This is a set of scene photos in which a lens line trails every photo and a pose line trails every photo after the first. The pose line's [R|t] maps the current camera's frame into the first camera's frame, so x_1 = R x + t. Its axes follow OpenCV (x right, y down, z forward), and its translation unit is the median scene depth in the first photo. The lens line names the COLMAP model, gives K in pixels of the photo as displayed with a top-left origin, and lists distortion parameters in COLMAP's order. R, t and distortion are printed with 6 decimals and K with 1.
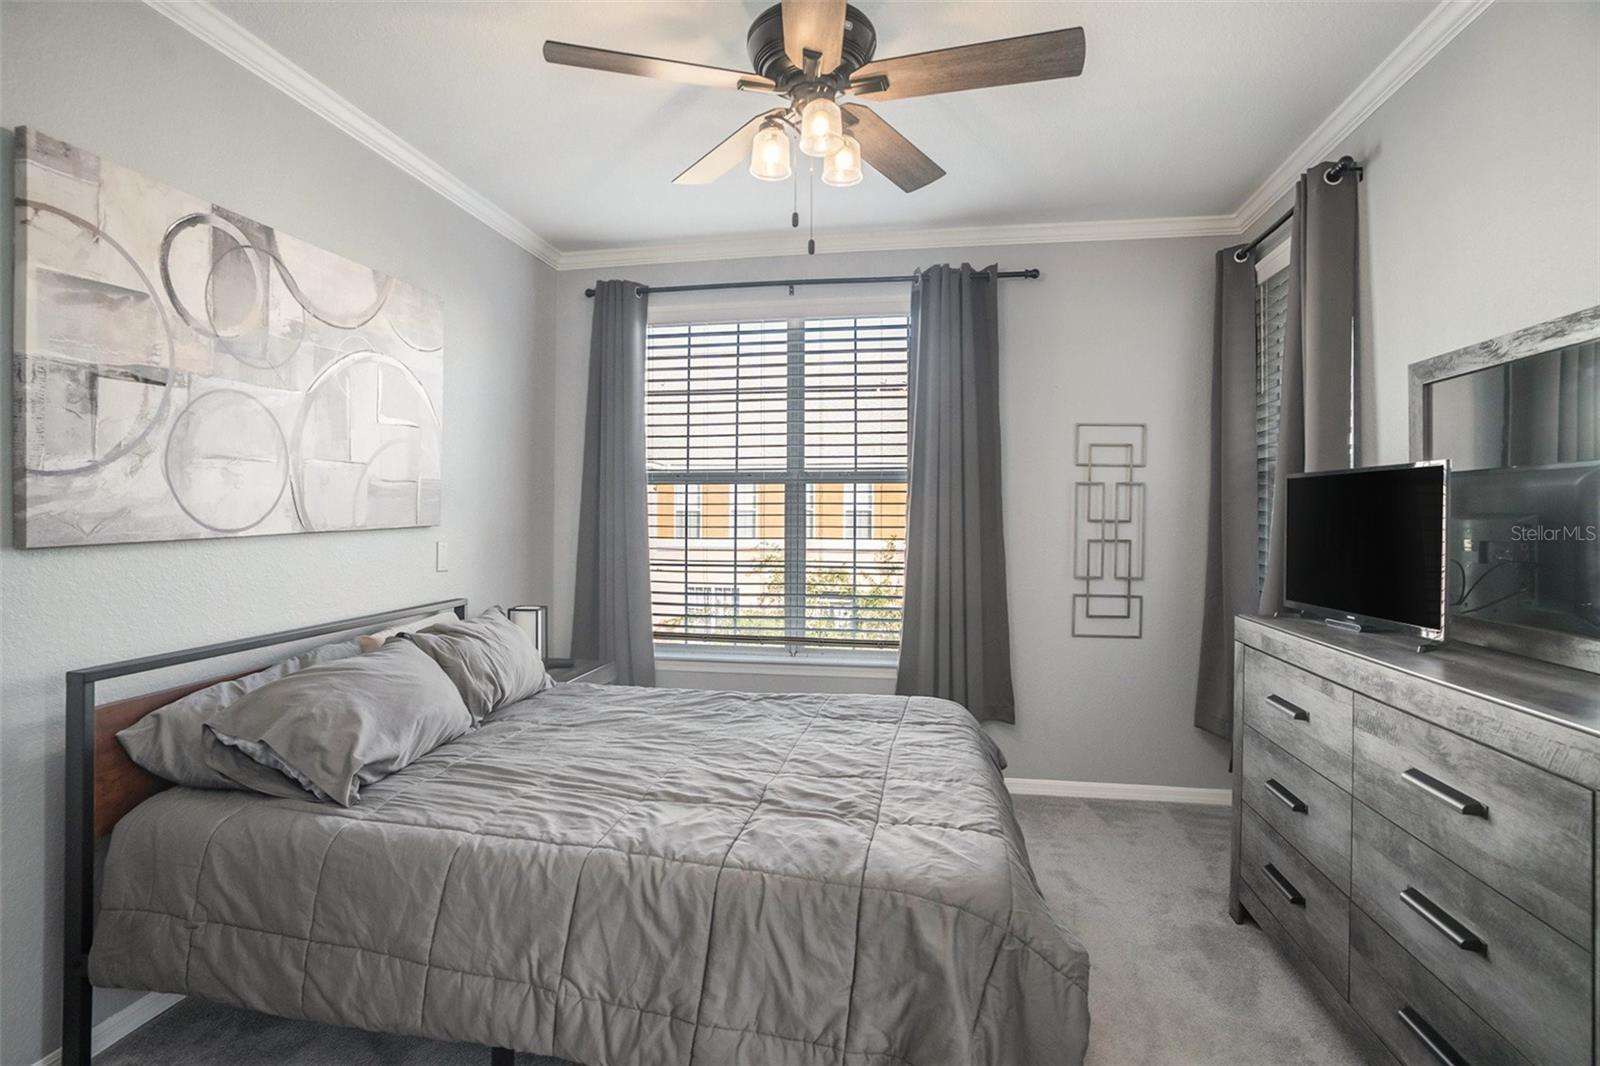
lens RADIAL K [[793.2, 0, 797.3], [0, 793.2, 521.8], [0, 0, 1]] dist [-0.040736, 0.009536]
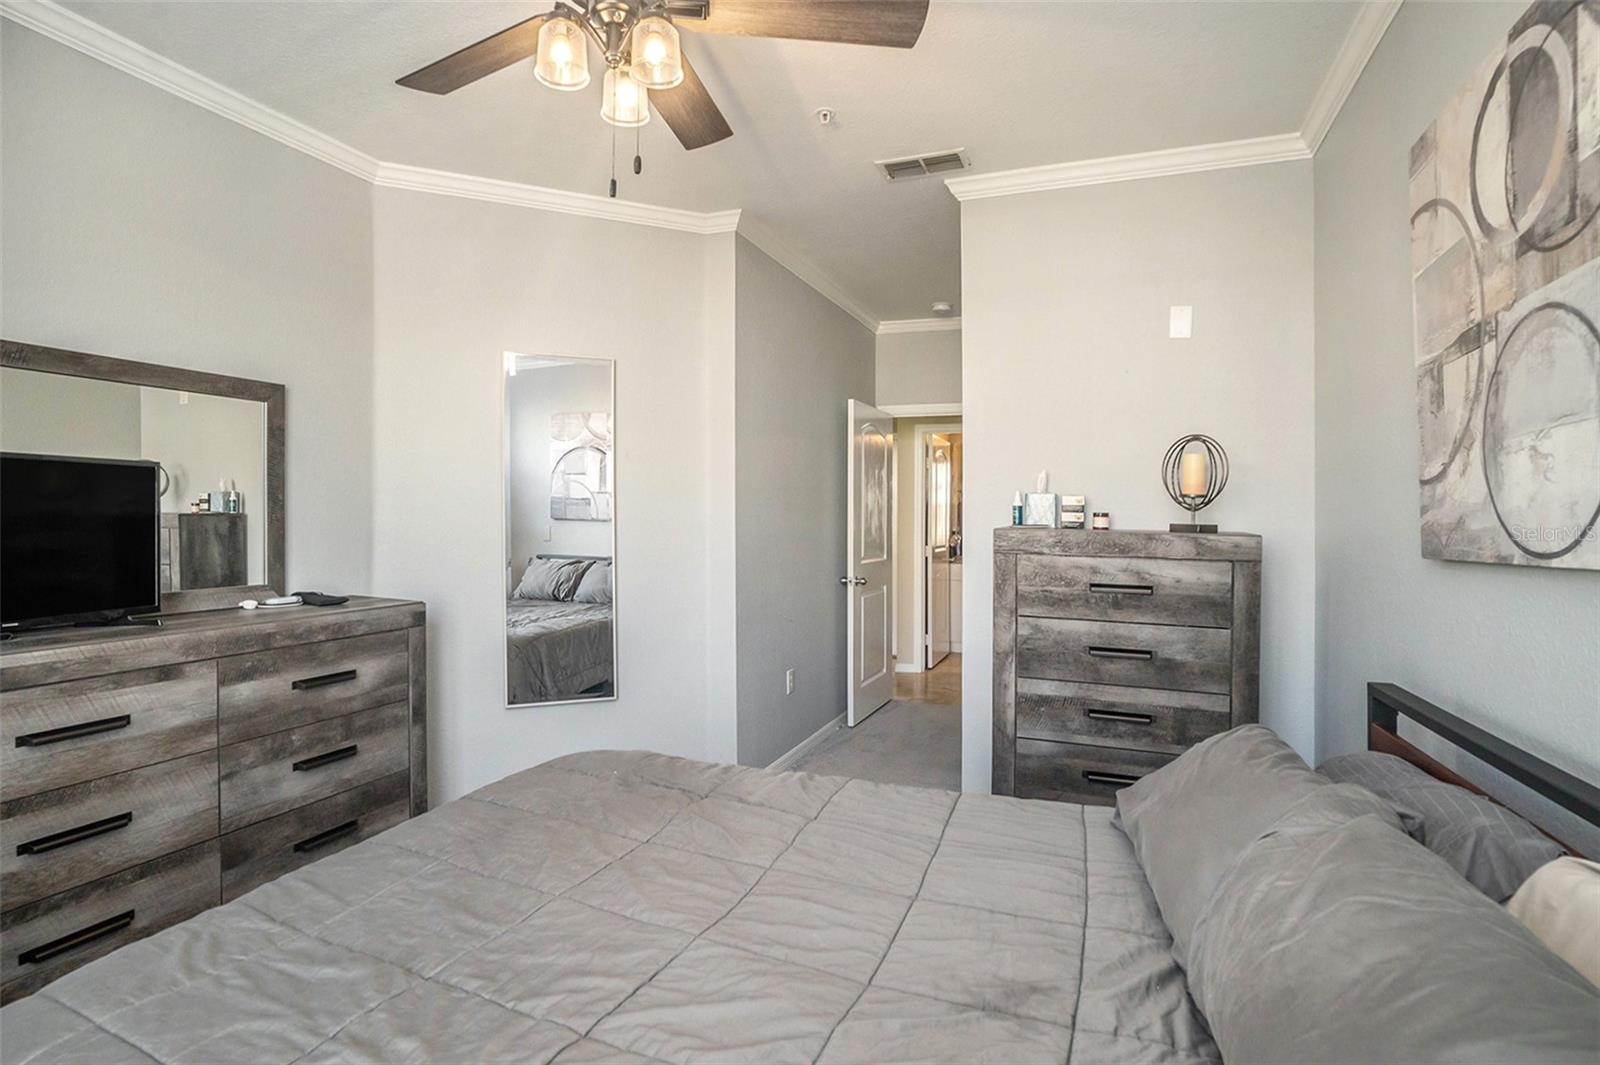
lens RADIAL K [[793.2, 0, 797.1], [0, 793.2, 524.3], [0, 0, 1]] dist [-0.040736, 0.009536]
pose [[-0.982096, -0.015709, 0.187725, -0.315848], [-0.011695, 0.999679, 0.022471, -0.018469], [-0.188018, 0.019873, -0.981965, 1.737012]]
